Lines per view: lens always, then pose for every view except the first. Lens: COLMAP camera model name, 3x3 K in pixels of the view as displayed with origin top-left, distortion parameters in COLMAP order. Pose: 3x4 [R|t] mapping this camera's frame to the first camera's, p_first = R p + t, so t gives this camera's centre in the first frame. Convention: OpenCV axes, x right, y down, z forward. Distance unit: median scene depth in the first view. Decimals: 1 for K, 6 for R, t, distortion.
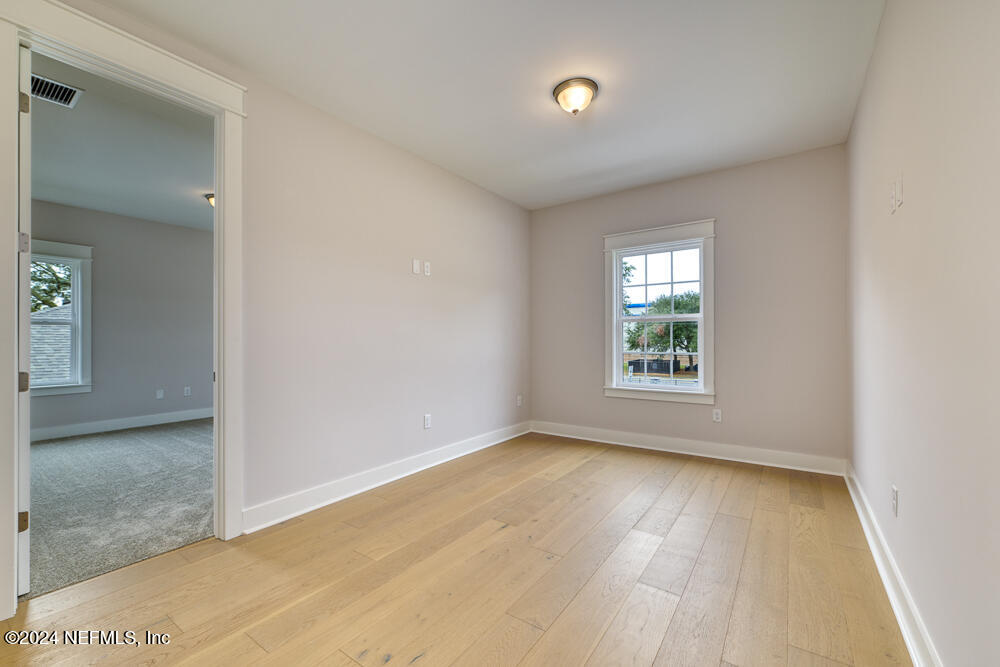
lens RADIAL K [[416.7, 0, 500.0], [0, 416.7, 333.5], [0, 0, 1]] dist [0.001232, 0.000122]
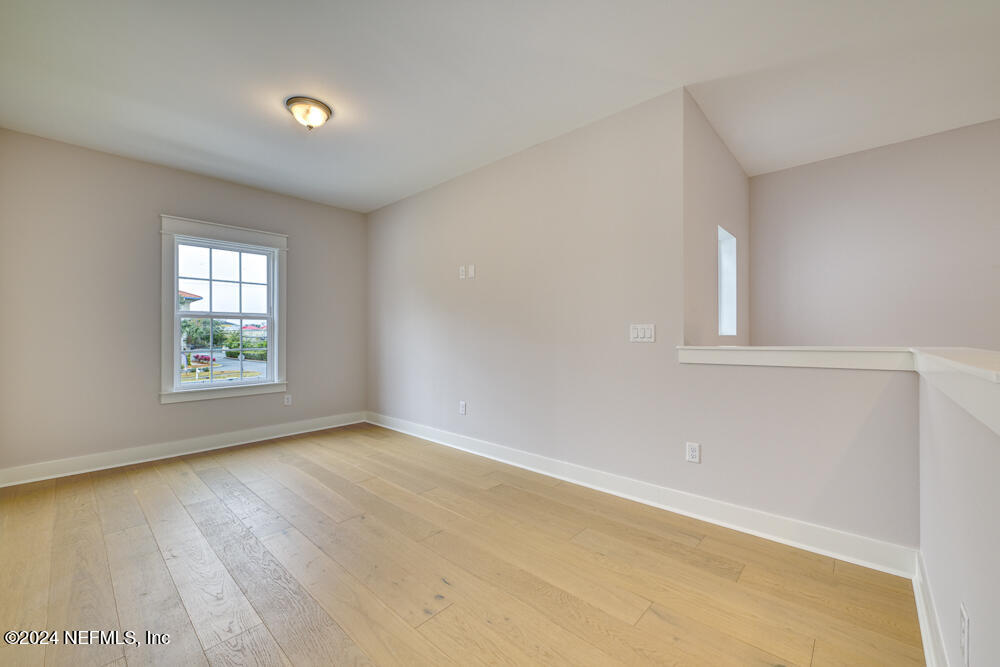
lens RADIAL K [[395.1, 0, 497.2], [0, 395.1, 332.8], [0, 0, 1]] dist [0.002649, 0.000205]
pose [[0.133577, 0.005215, 0.991025, -0.523361], [-0.016147, 0.999865, -0.003085, -0.003012], [-0.990907, -0.015590, 0.133643, 0.251998]]
